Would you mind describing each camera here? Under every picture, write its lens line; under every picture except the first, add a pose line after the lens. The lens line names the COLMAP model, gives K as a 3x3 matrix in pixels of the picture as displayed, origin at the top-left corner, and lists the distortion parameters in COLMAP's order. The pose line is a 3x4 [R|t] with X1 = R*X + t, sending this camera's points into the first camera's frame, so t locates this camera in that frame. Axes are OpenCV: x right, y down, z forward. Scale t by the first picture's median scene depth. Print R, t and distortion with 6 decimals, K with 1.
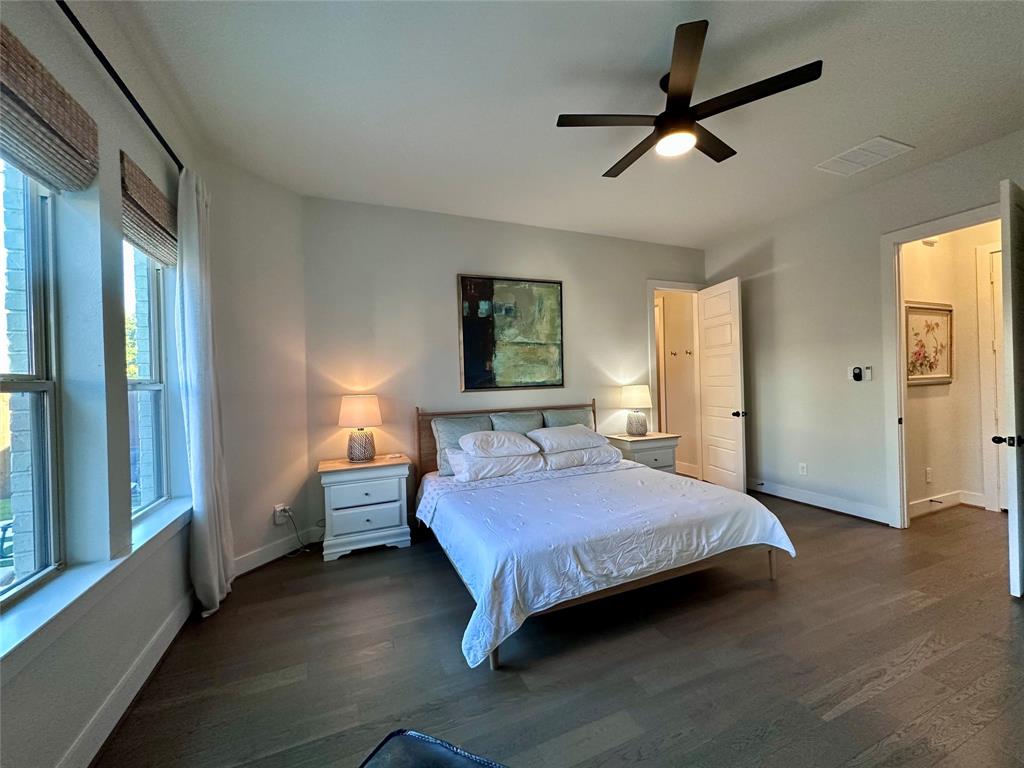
lens RADIAL K [[407.7, 0, 511.9], [0, 407.7, 382.9], [0, 0, 1]] dist [-0.001142, -0.000197]
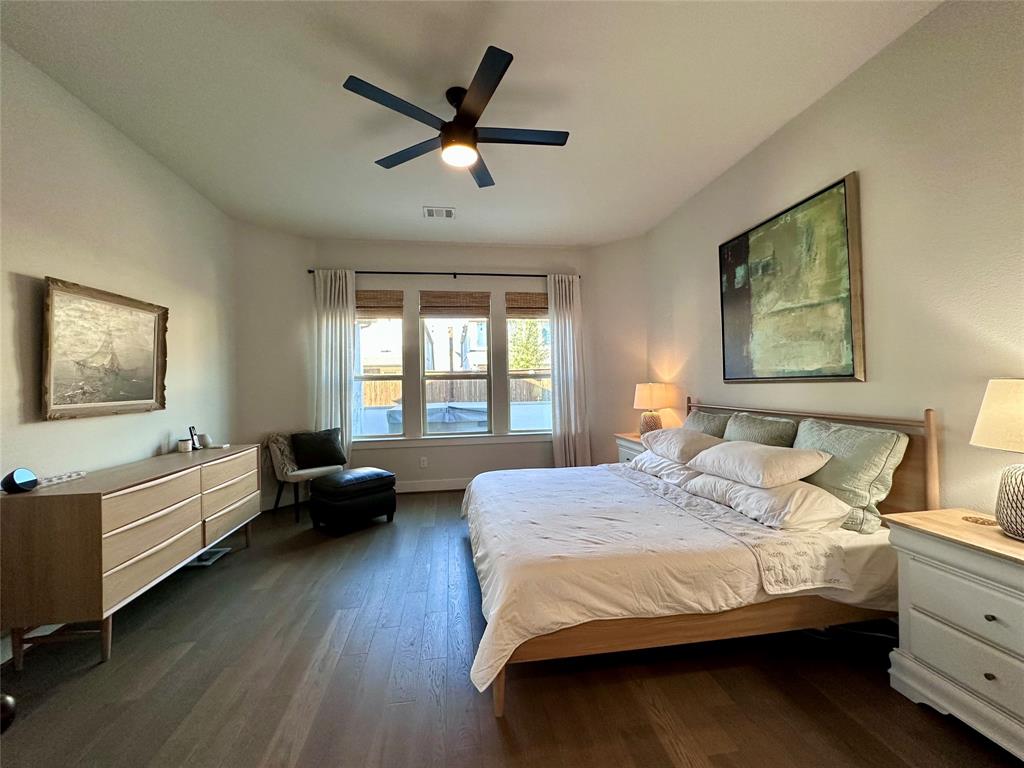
lens RADIAL K [[407.7, 0, 511.5], [0, 407.7, 378.9], [0, 0, 1]] dist [-0.001142, -0.000197]
pose [[-0.238029, 0.018543, -0.971081, 0.756051], [0.021176, 0.999679, 0.013898, -0.008005], [0.971027, -0.017256, -0.238346, 0.733968]]
